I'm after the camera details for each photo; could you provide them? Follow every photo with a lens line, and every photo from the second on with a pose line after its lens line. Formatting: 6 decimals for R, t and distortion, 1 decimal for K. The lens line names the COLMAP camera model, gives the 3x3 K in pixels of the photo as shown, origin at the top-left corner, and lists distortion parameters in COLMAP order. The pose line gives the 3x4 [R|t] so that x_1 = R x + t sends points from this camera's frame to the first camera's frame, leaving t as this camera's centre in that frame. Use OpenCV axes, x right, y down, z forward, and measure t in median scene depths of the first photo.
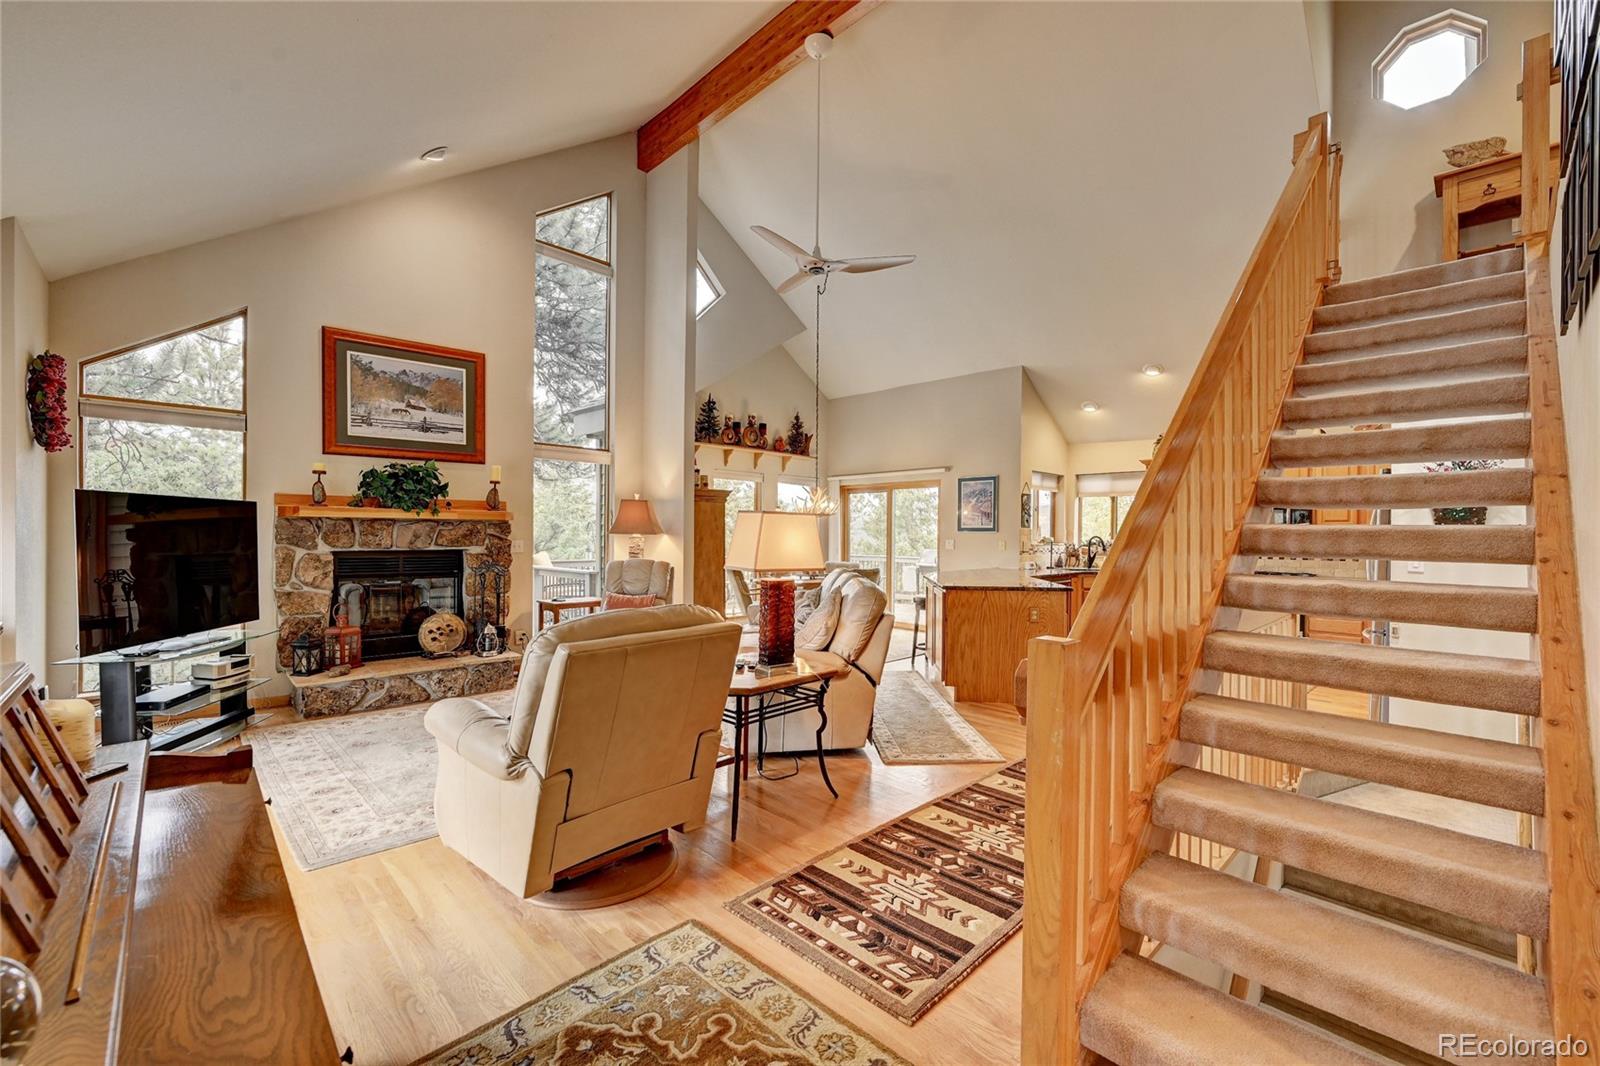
lens RADIAL K [[665.3, 0, 807.2], [0, 665.3, 530.8], [0, 0, 1]] dist [-0.004354, 0.000418]
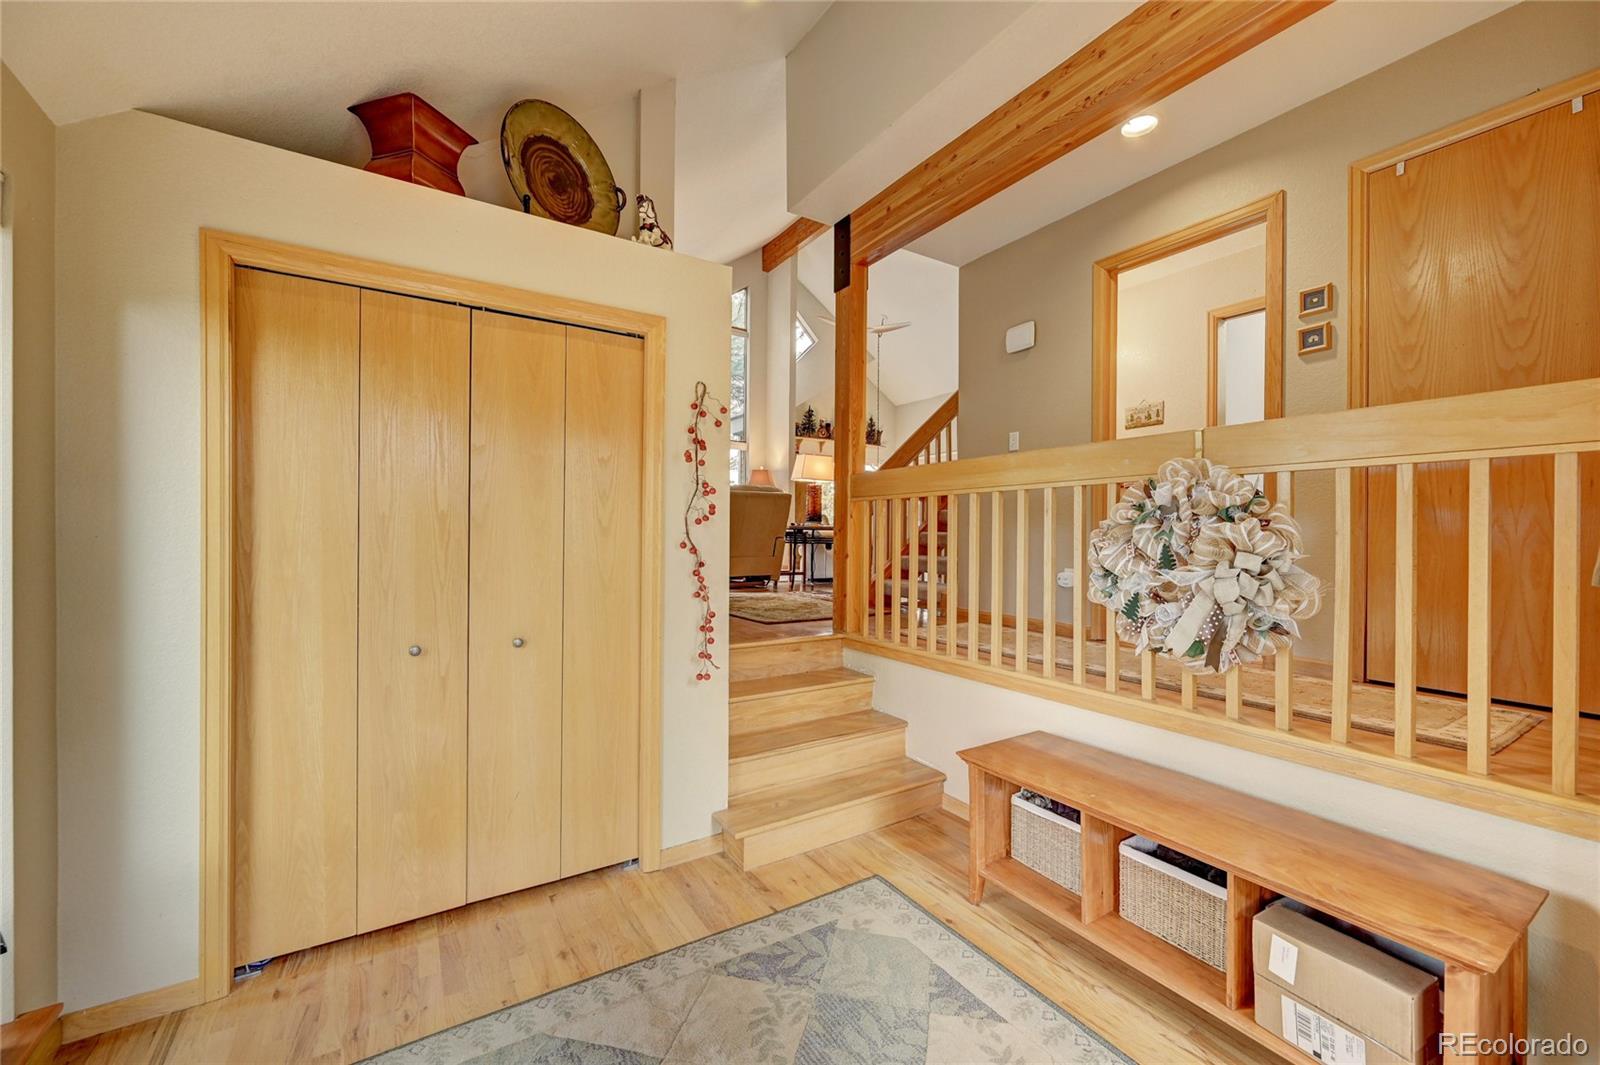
lens RADIAL K [[633.2, 0, 798.8], [0, 633.2, 537.0], [0, 0, 1]] dist [-0.001925, 0.000000]
pose [[0.978079, 0.002325, -0.208224, 0.163832], [-0.001536, 0.999991, 0.003952, 0.112141], [0.208231, -0.003546, 0.978073, -0.527982]]
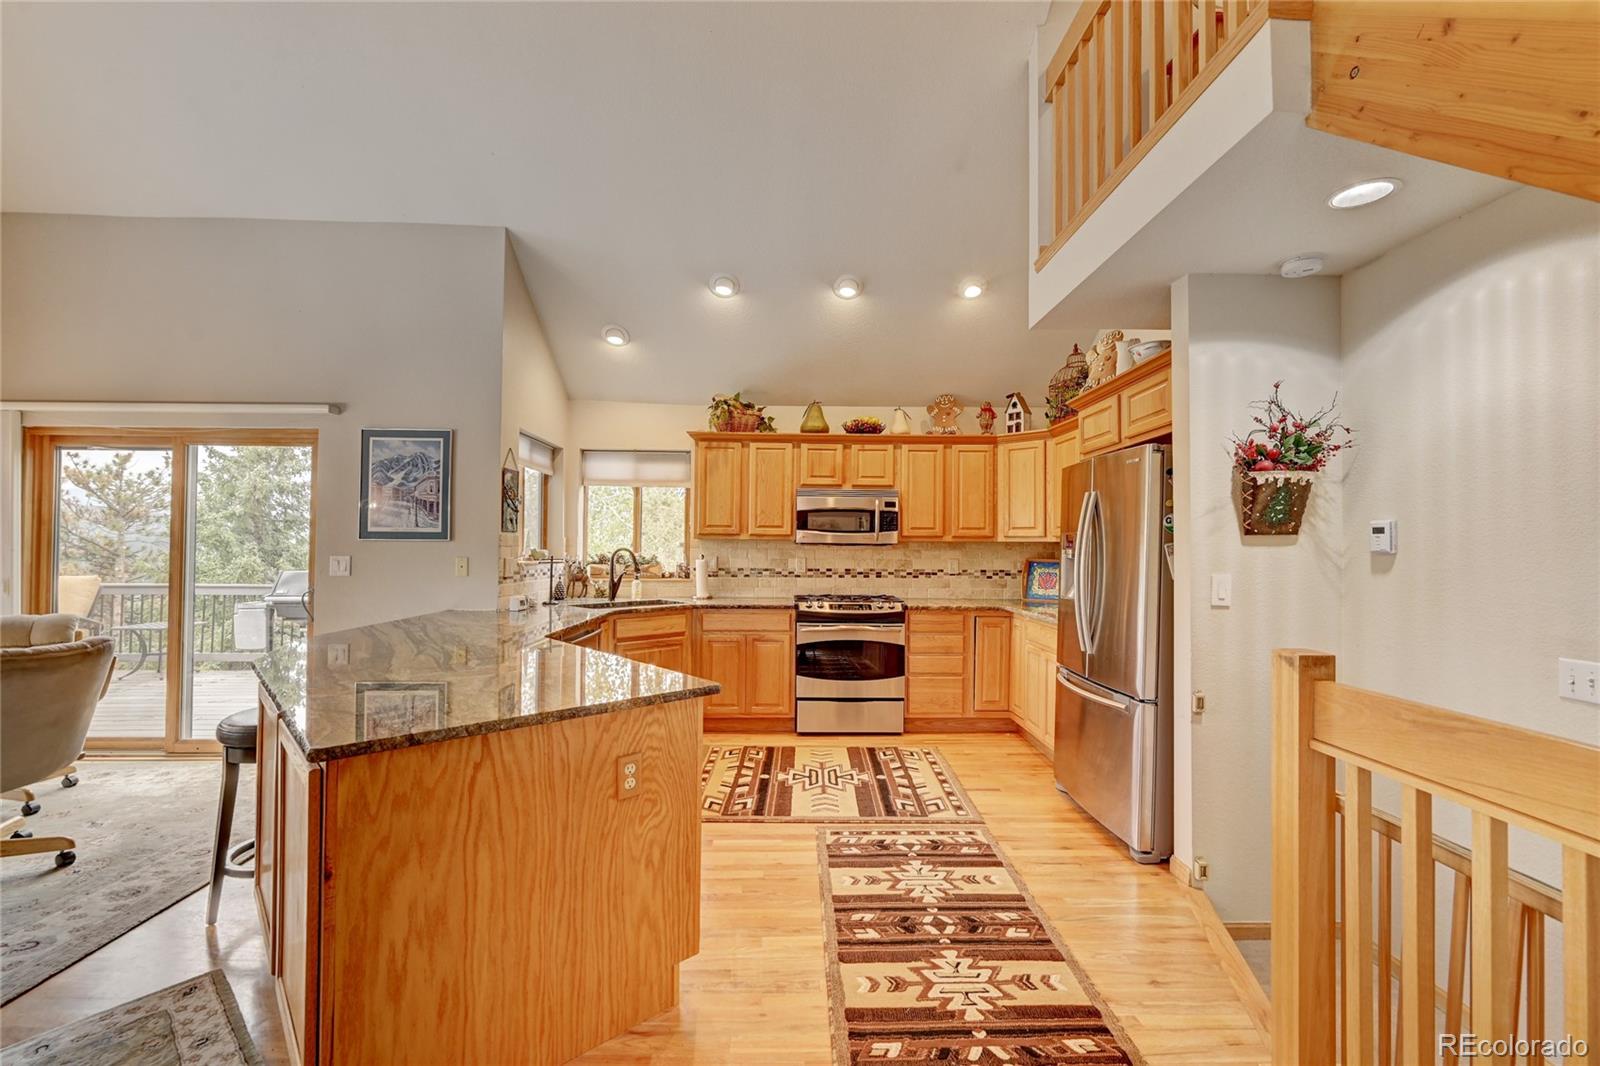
lens RADIAL K [[665.3, 0, 804.9], [0, 665.3, 537.5], [0, 0, 1]] dist [-0.004354, 0.000418]
pose [[0.678654, 0.007691, 0.734418, 0.113075], [-0.004968, 0.999970, -0.005880, 0.001449], [-0.734441, 0.000342, 0.678672, 0.538070]]
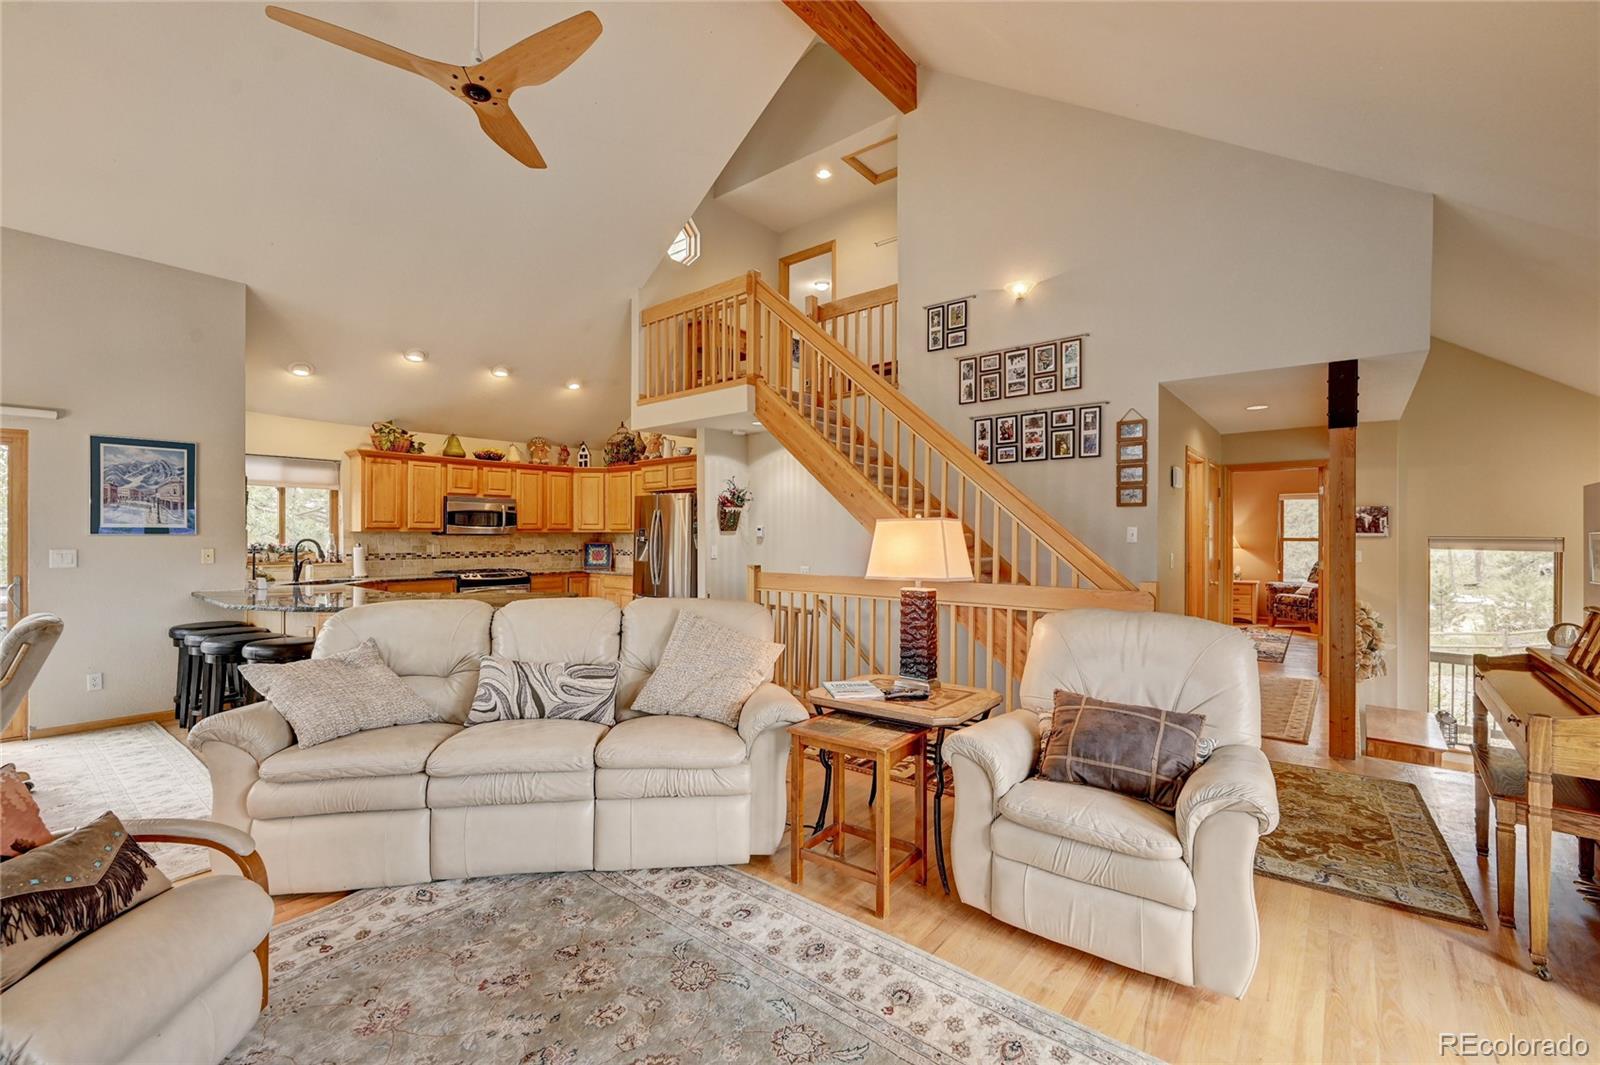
lens RADIAL K [[665.3, 0, 803.5], [0, 665.3, 532.6], [0, 0, 1]] dist [-0.004354, 0.000418]
pose [[-0.105733, -0.004883, 0.994383, -0.462087], [-0.004056, 0.999982, 0.004479, -0.006139], [-0.994386, -0.003560, -0.105751, 0.596032]]
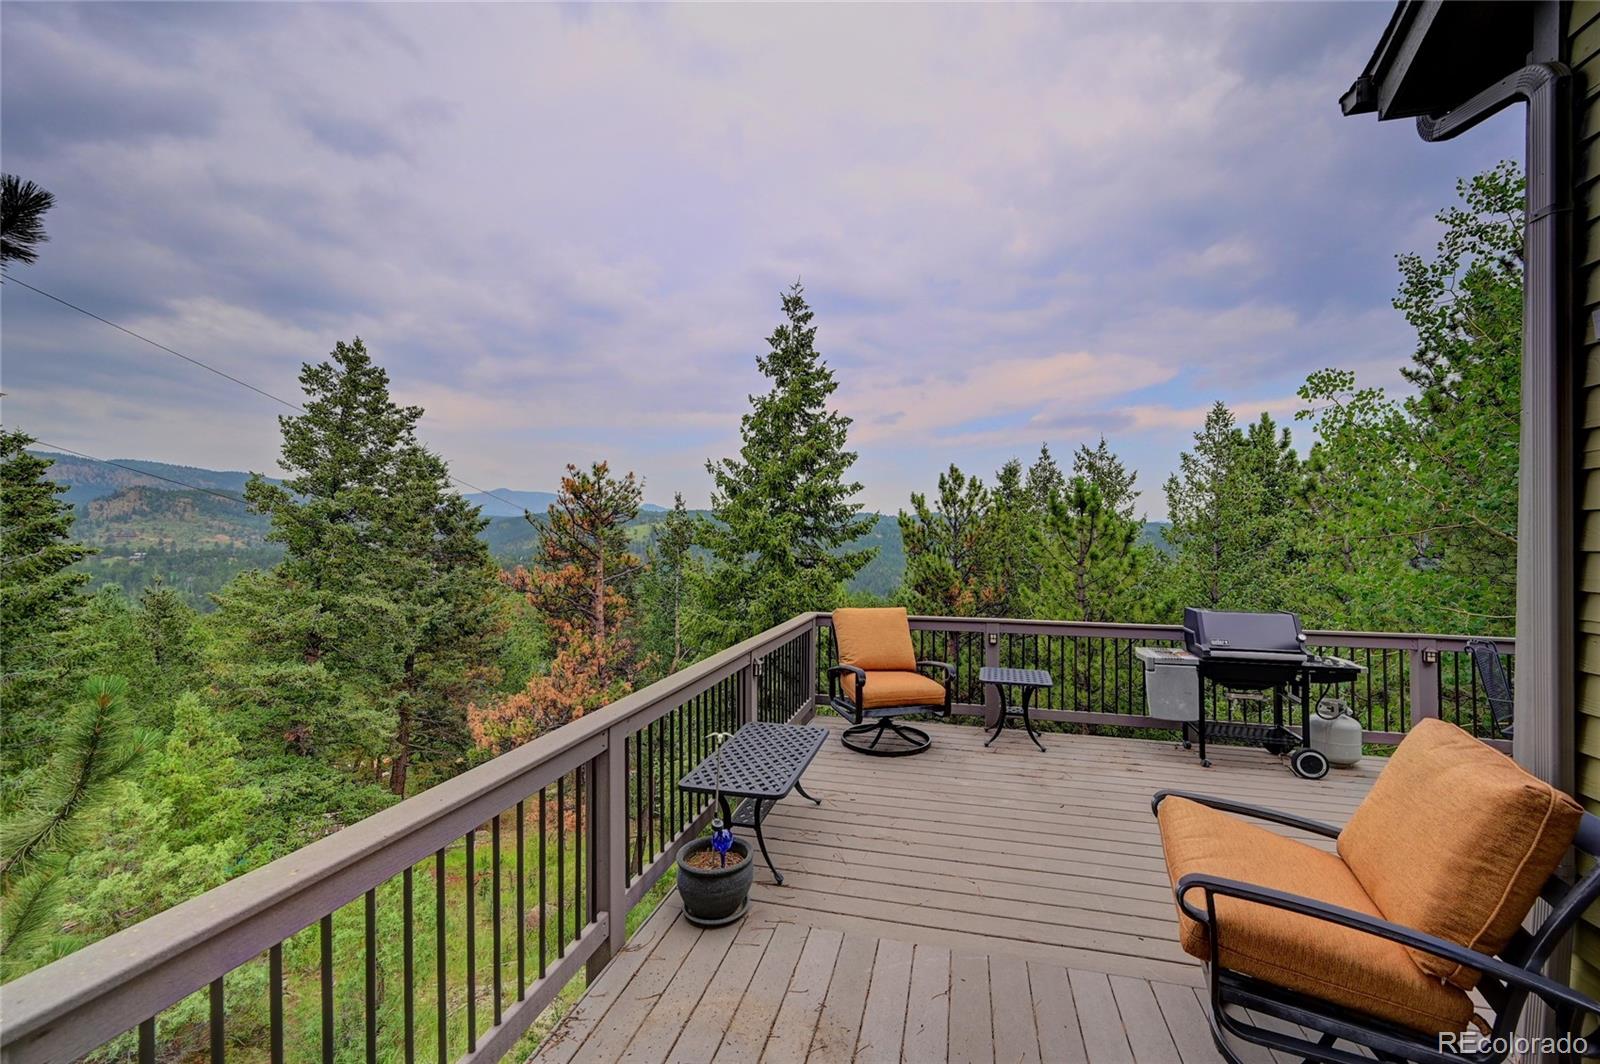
lens RADIAL K [[633.2, 0, 797.2], [0, 633.2, 543.2], [0, 0, 1]] dist [-0.001925, 0.000000]
pose [[0.857780, -0.006194, 0.513980, -0.426715], [-0.001527, 0.999892, 0.014599, -0.033863], [-0.514015, -0.013307, 0.857678, 1.457198]]
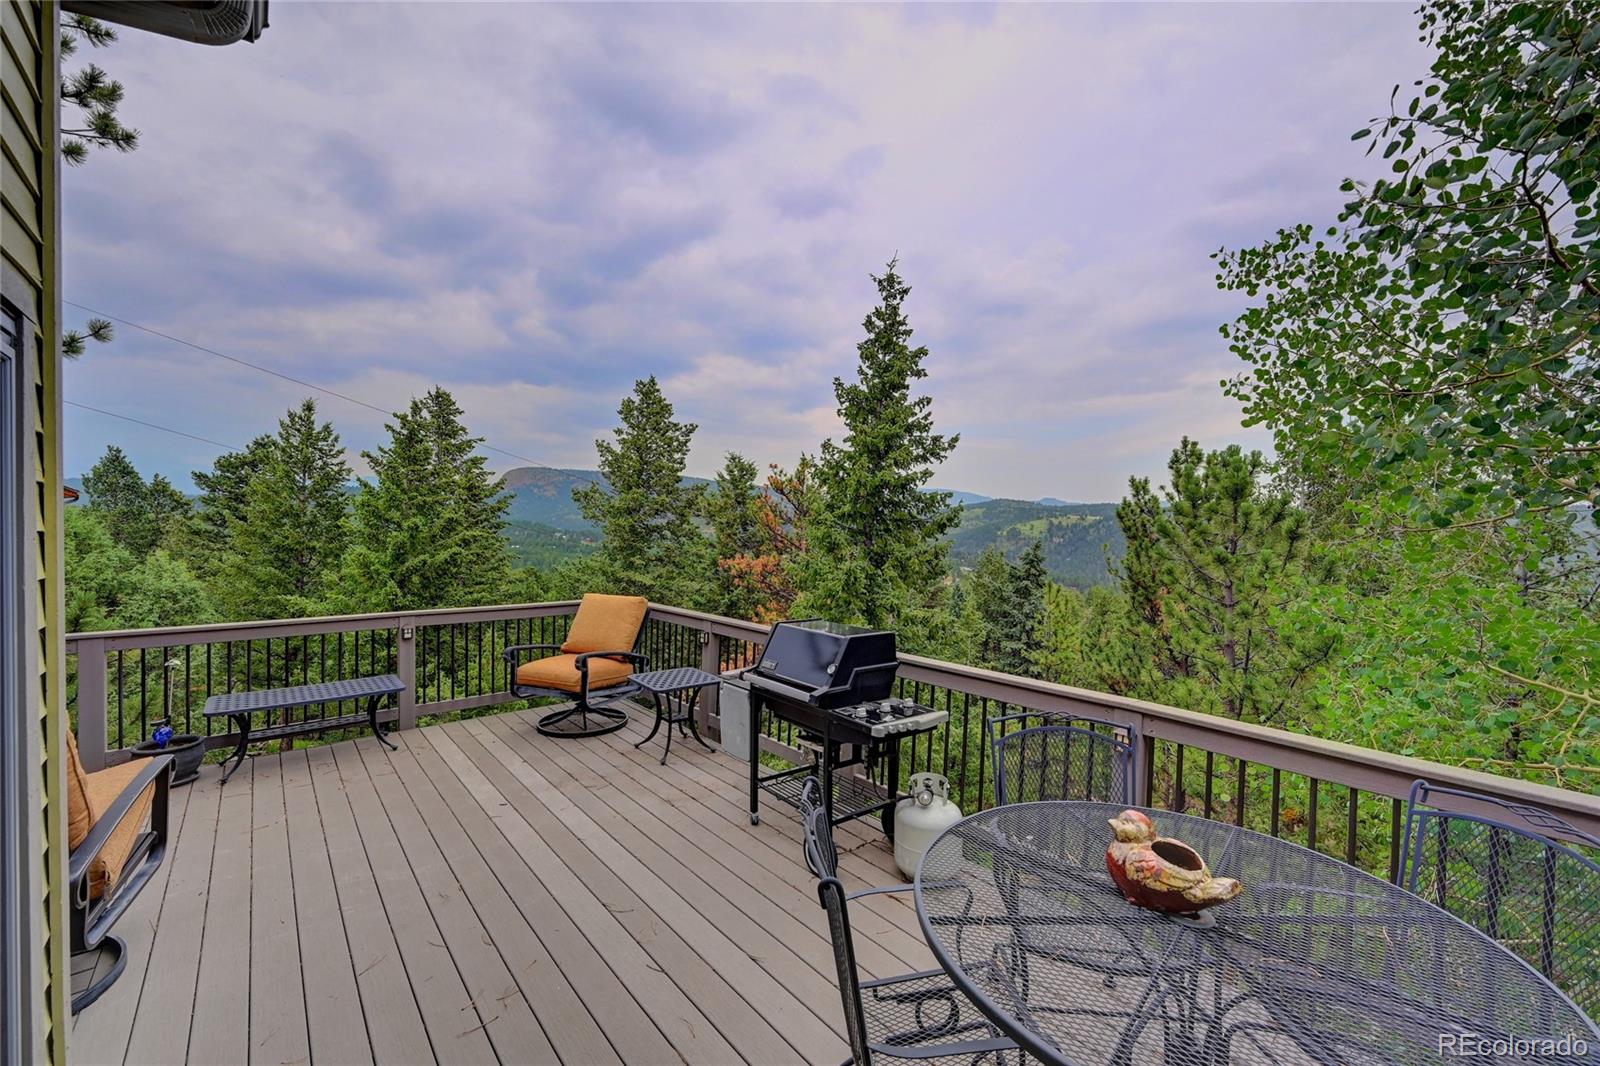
lens RADIAL K [[630.7, 0, 793.3], [0, 630.7, 536.8], [0, 0, 1]] dist [-0.004223, 0.000980]
pose [[0.996651, 0.009823, -0.081186, 0.376599], [-0.008583, 0.999841, 0.015600, -0.029496], [0.081327, -0.014851, 0.996577, 1.298322]]
